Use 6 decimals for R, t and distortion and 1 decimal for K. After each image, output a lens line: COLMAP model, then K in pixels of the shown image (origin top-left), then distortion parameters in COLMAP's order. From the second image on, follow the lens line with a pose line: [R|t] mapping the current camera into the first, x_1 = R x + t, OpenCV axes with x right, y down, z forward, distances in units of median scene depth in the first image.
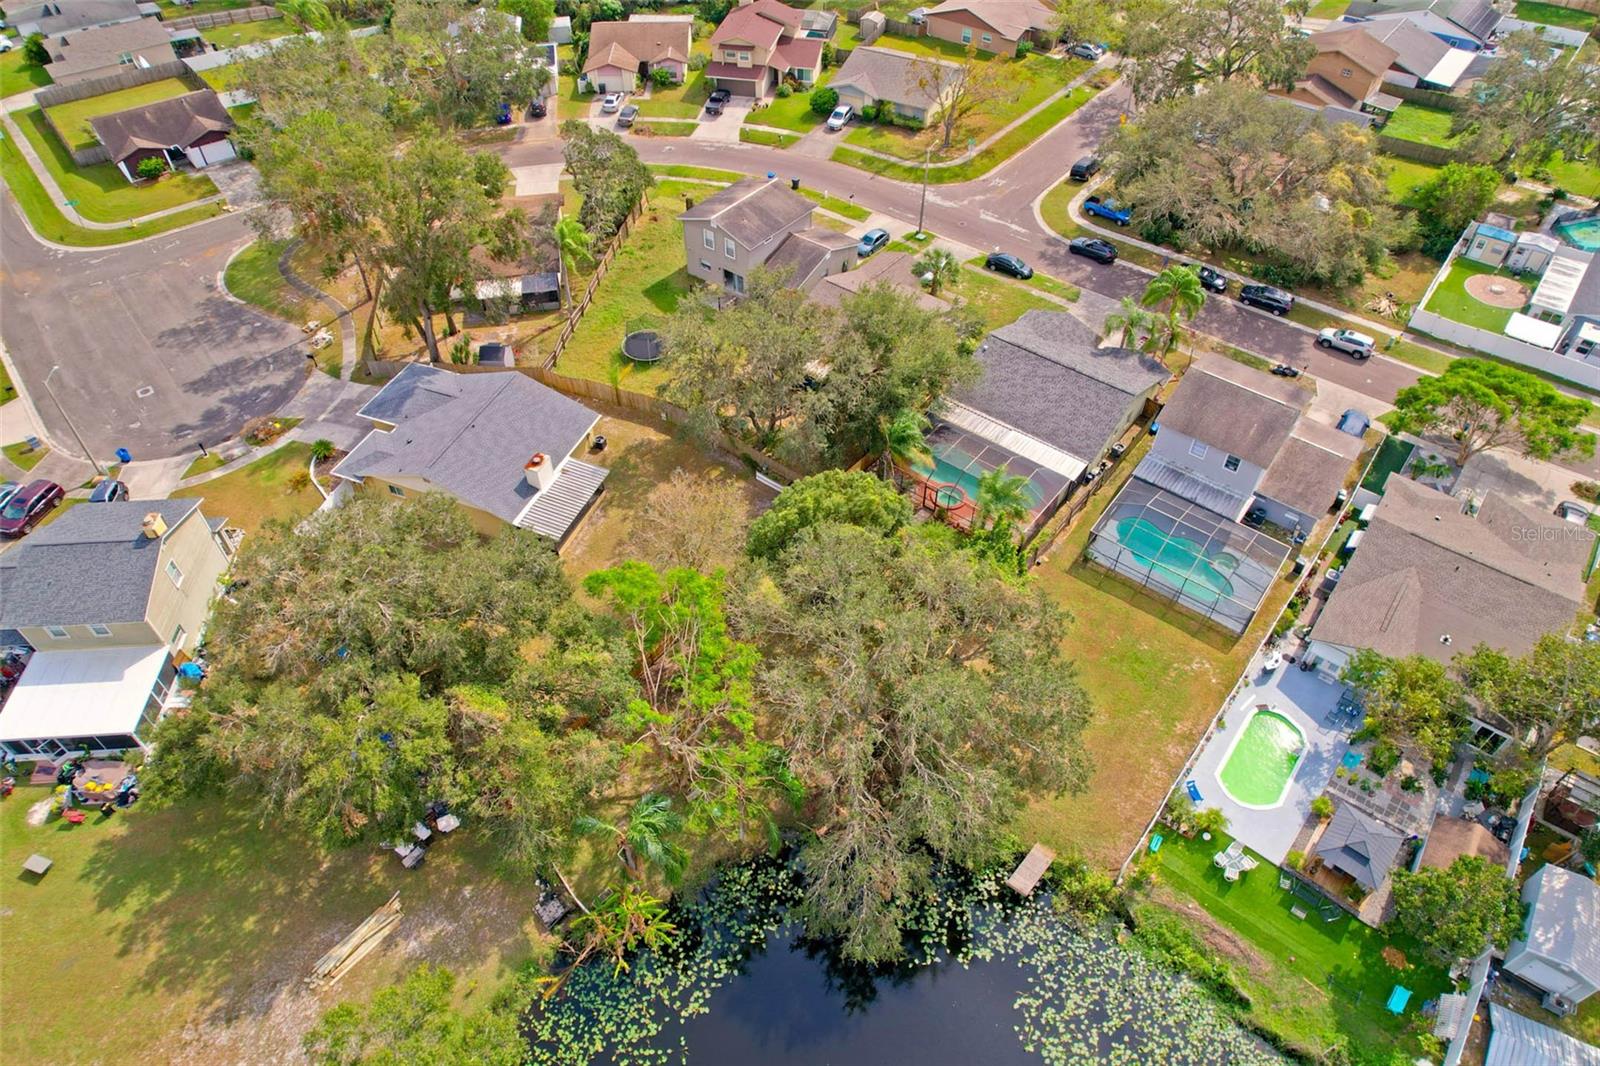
lens RADIAL K [[1010.3, 0, 800.0], [0, 1010.3, 533.0], [0, 0, 1]] dist [-0.084549, 0.078949]
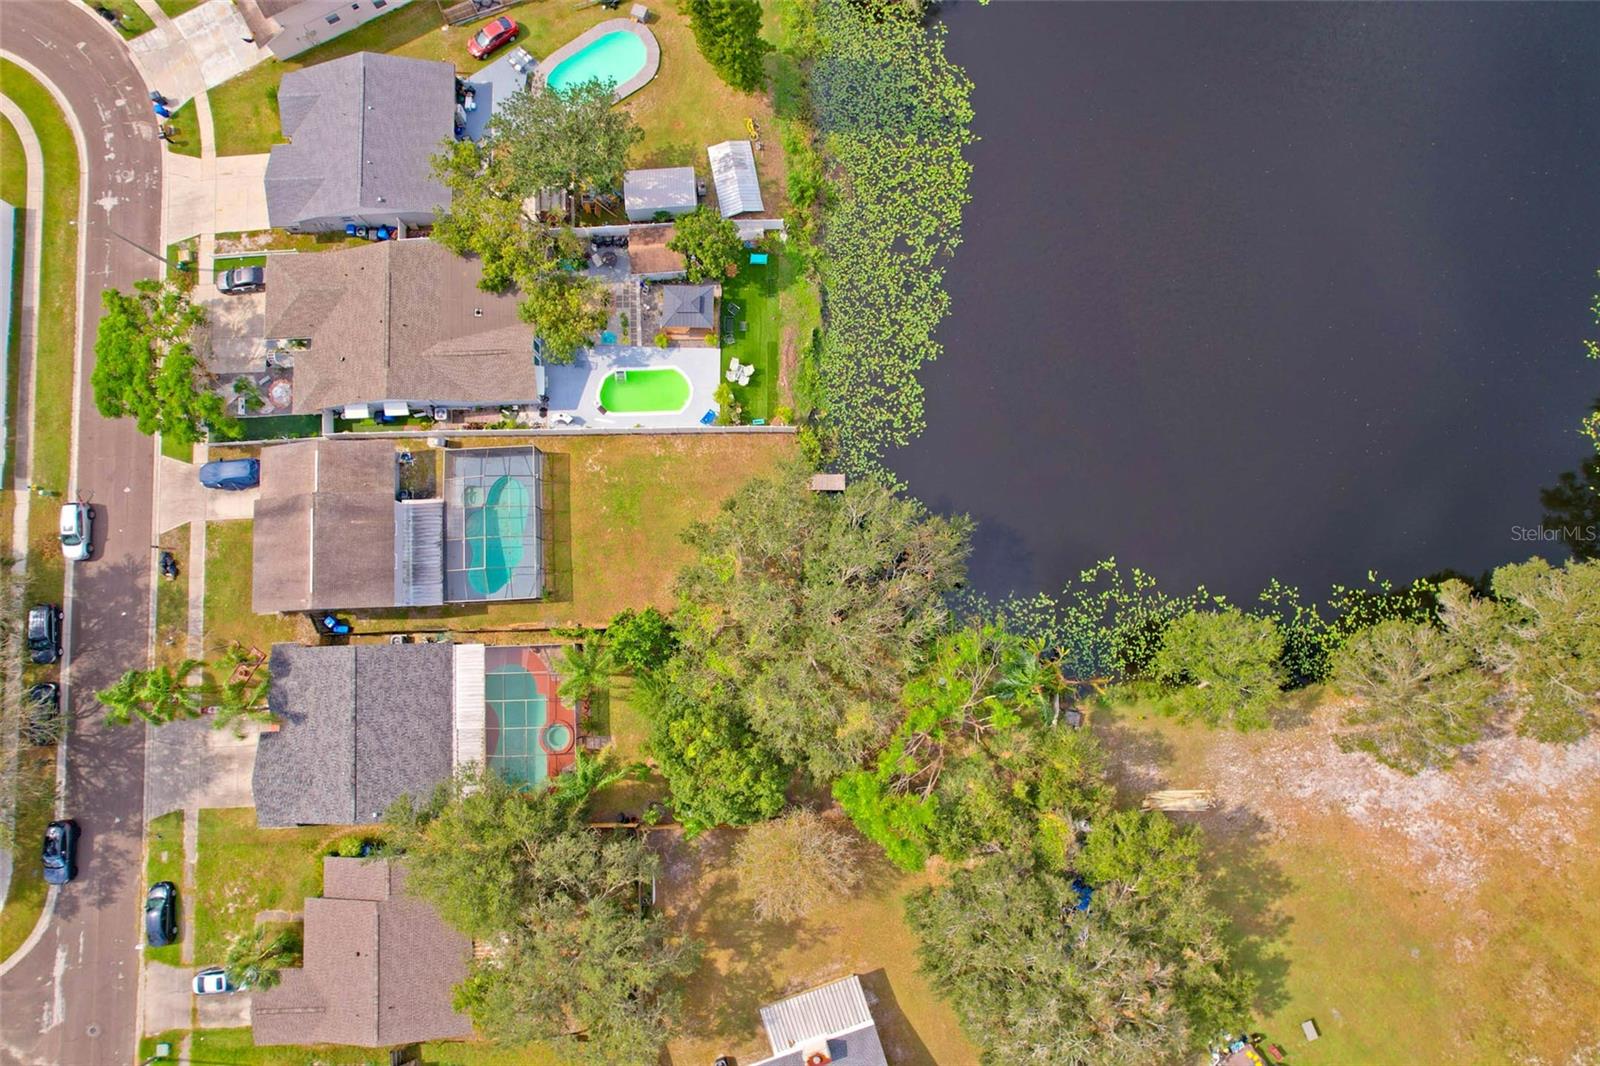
lens RADIAL K [[1010.3, 0, 800.0], [0, 1010.3, 533.0], [0, 0, 1]] dist [-0.084549, 0.078949]
pose [[-0.646055, -0.757092, 0.097085, 0.065623], [0.561536, -0.385275, 0.732285, -0.808874], [-0.517002, 0.527613, 0.674043, 0.095782]]
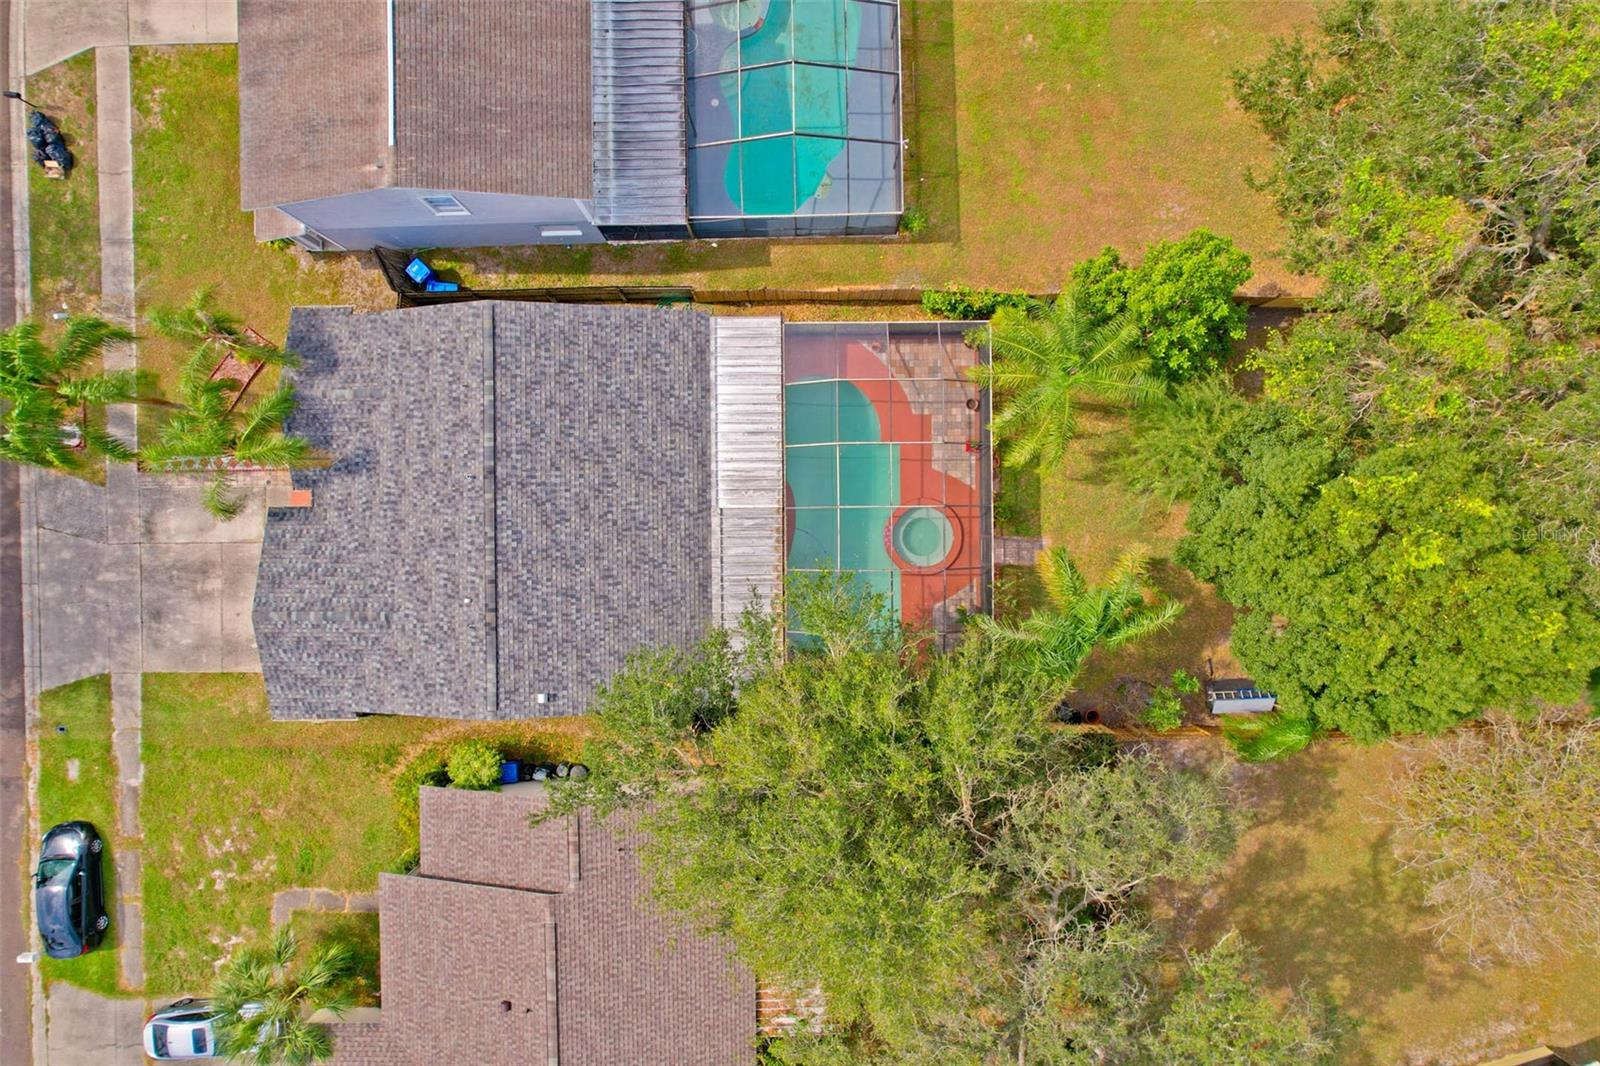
lens RADIAL K [[1027.6, 0, 800.0], [0, 1027.6, 533.0], [0, 0, 1]] dist [-0.064982, 0.062673]
pose [[-0.624565, -0.780942, 0.007020, 0.260564], [0.577988, -0.456168, 0.676639, -0.559807], [-0.525213, 0.426662, 0.736282, 0.963963]]
